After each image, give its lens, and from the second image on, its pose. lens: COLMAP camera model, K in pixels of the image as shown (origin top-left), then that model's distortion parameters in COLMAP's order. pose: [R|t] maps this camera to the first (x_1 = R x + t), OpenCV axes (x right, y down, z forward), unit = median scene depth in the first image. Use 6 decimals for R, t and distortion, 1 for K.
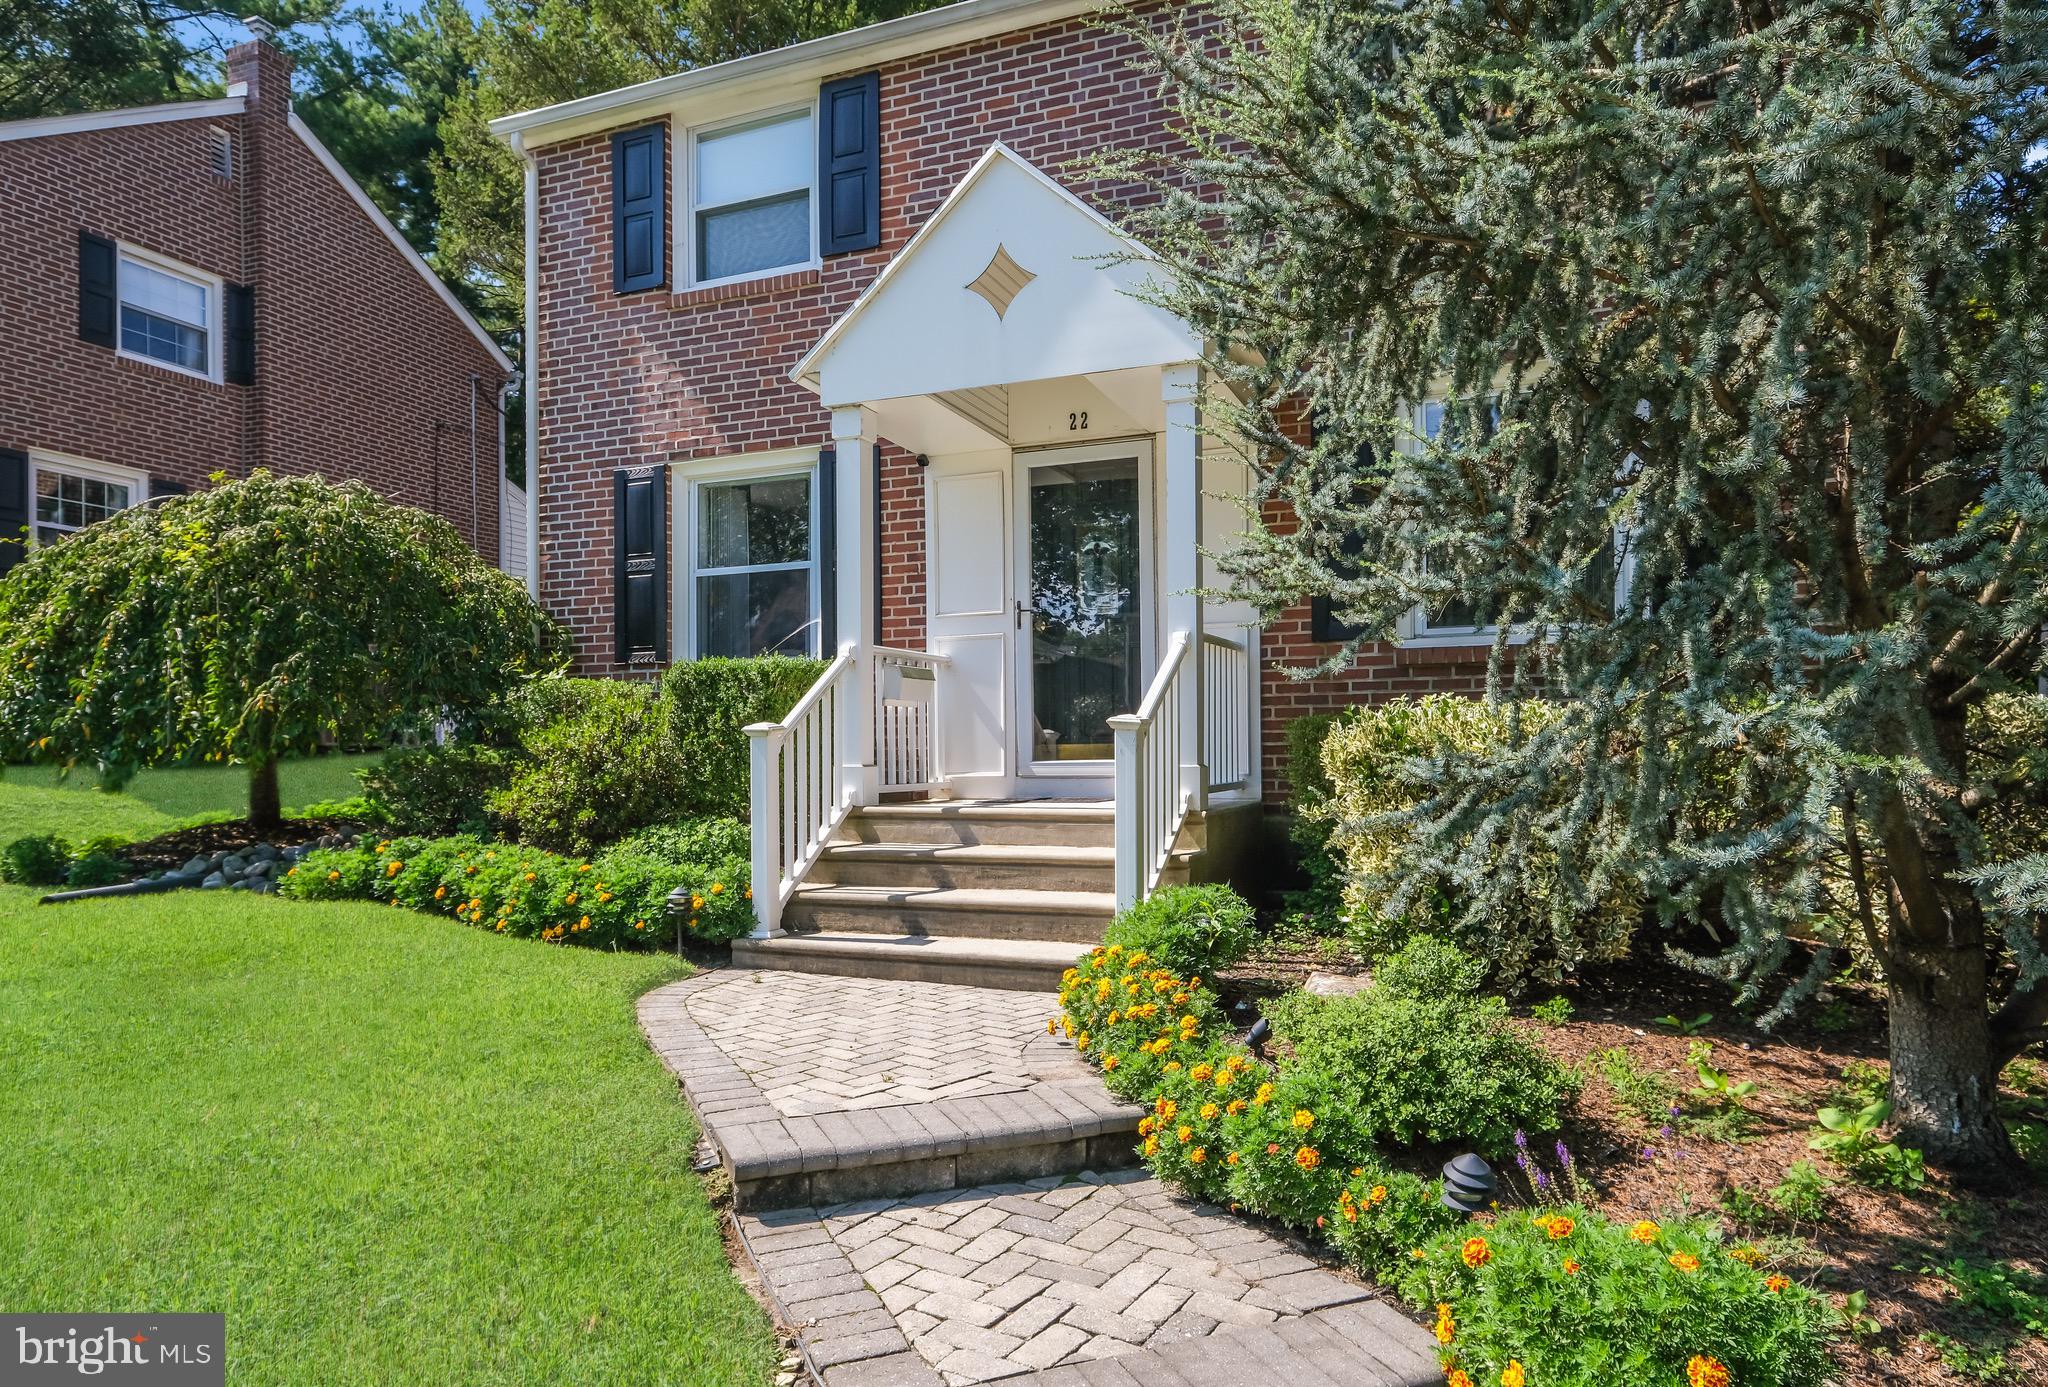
lens RADIAL K [[1316.5, 0, 1025.7], [0, 1316.5, 694.9], [0, 0, 1]] dist [0.010195, 0.002370]
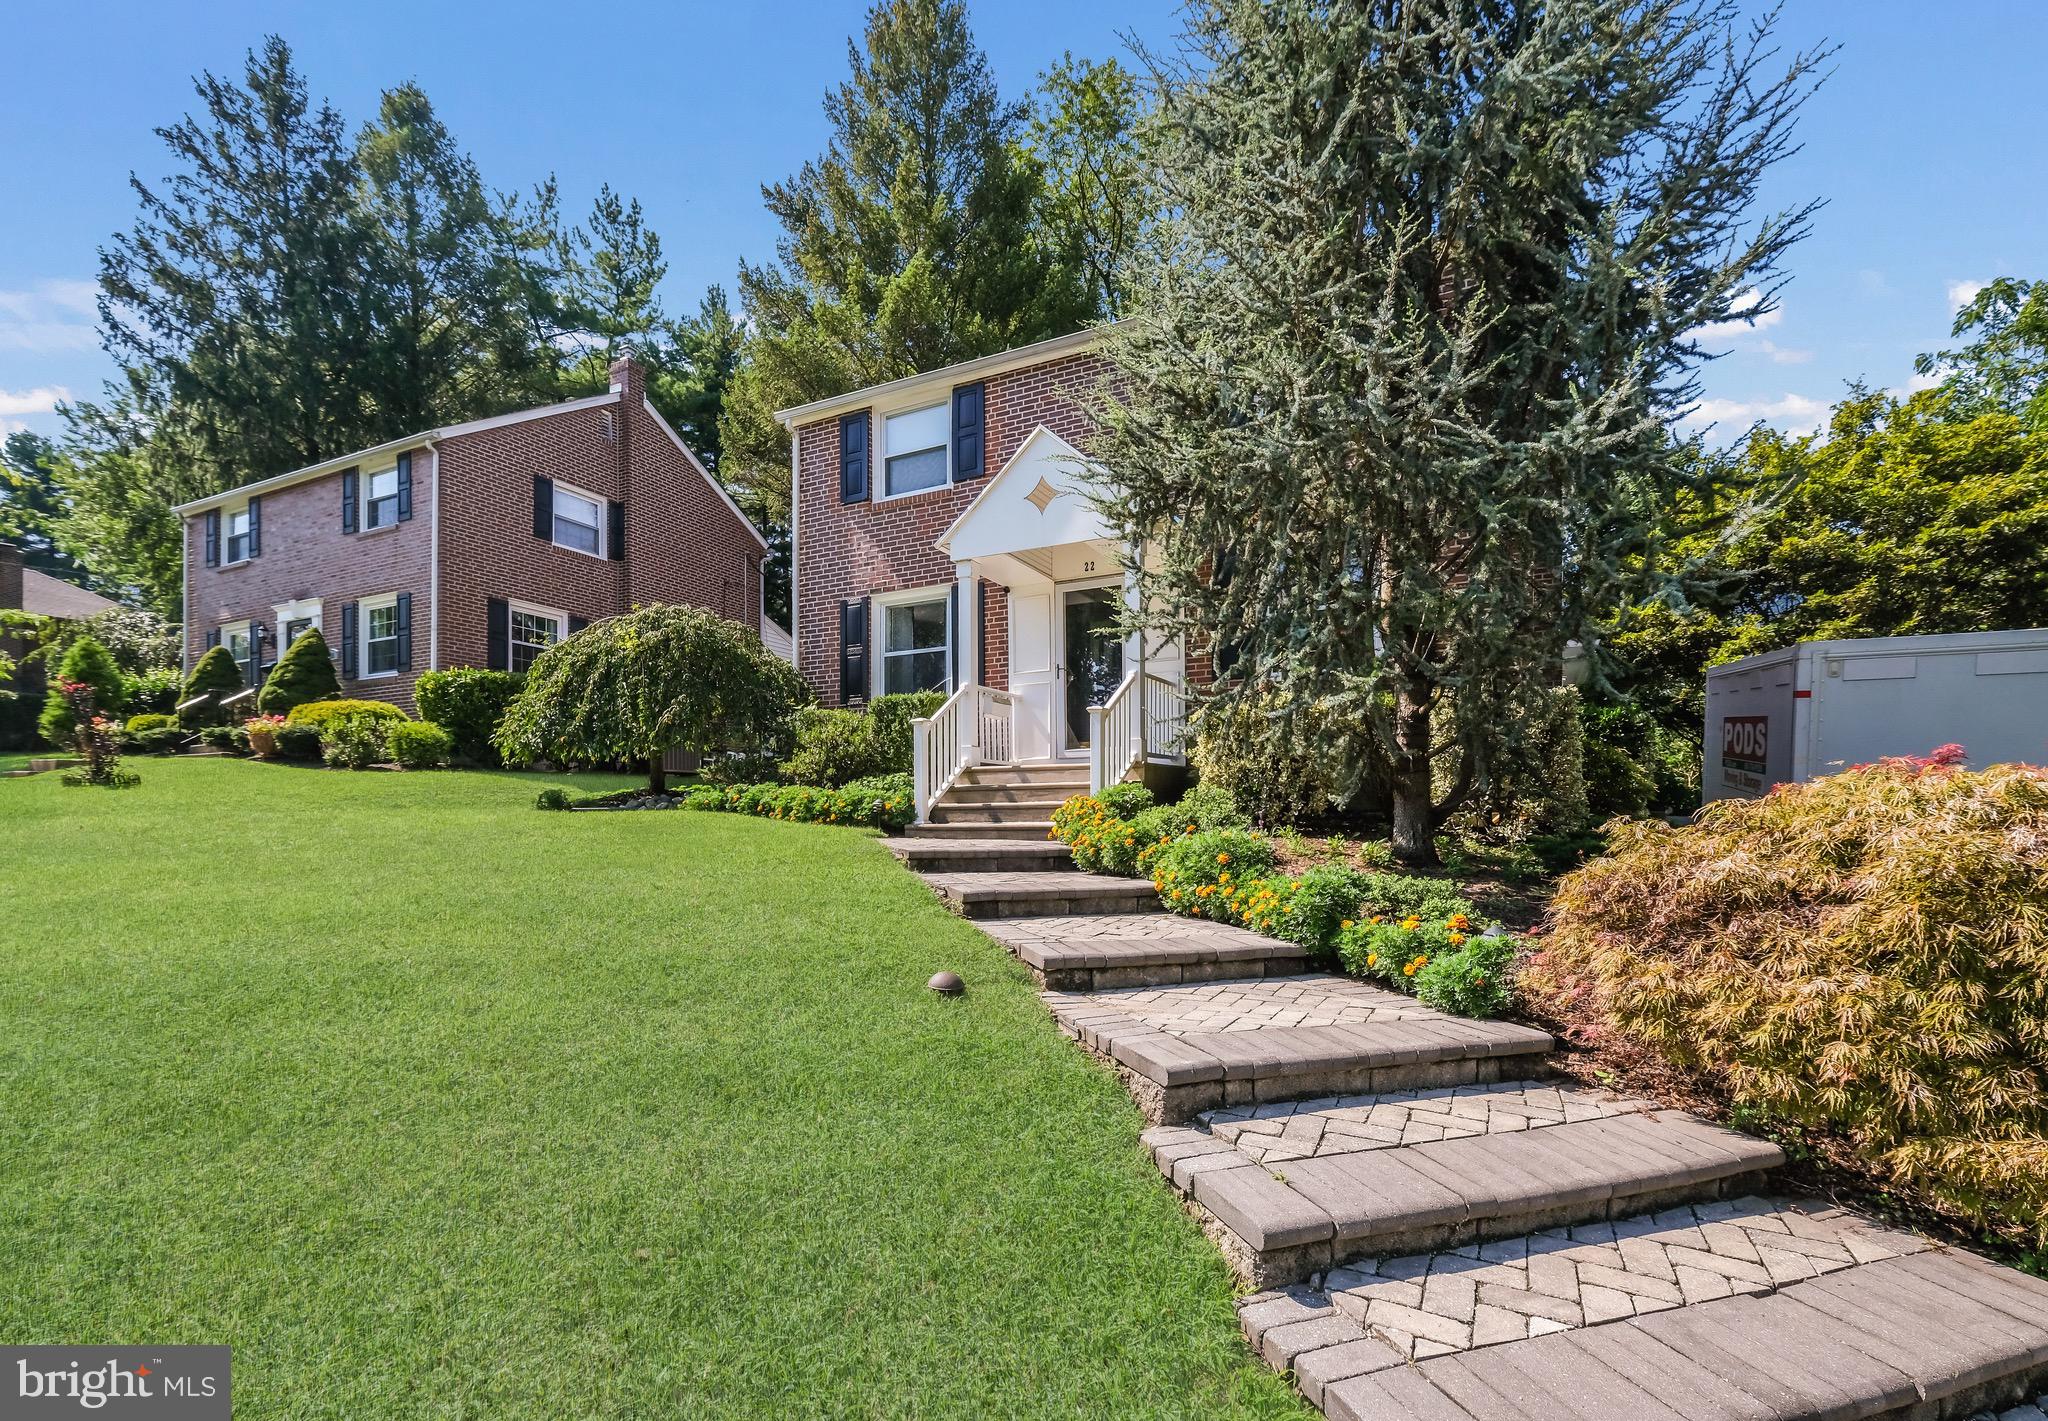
lens RADIAL K [[935.0, 0, 1024.0], [0, 935.0, 718.8], [0, 0, 1]] dist [-0.000894, -0.000014]
pose [[0.996195, -0.007773, -0.086804, 0.058777], [0.003157, 0.998579, -0.053190, 0.072297], [0.087094, 0.052714, 0.994804, -0.290441]]
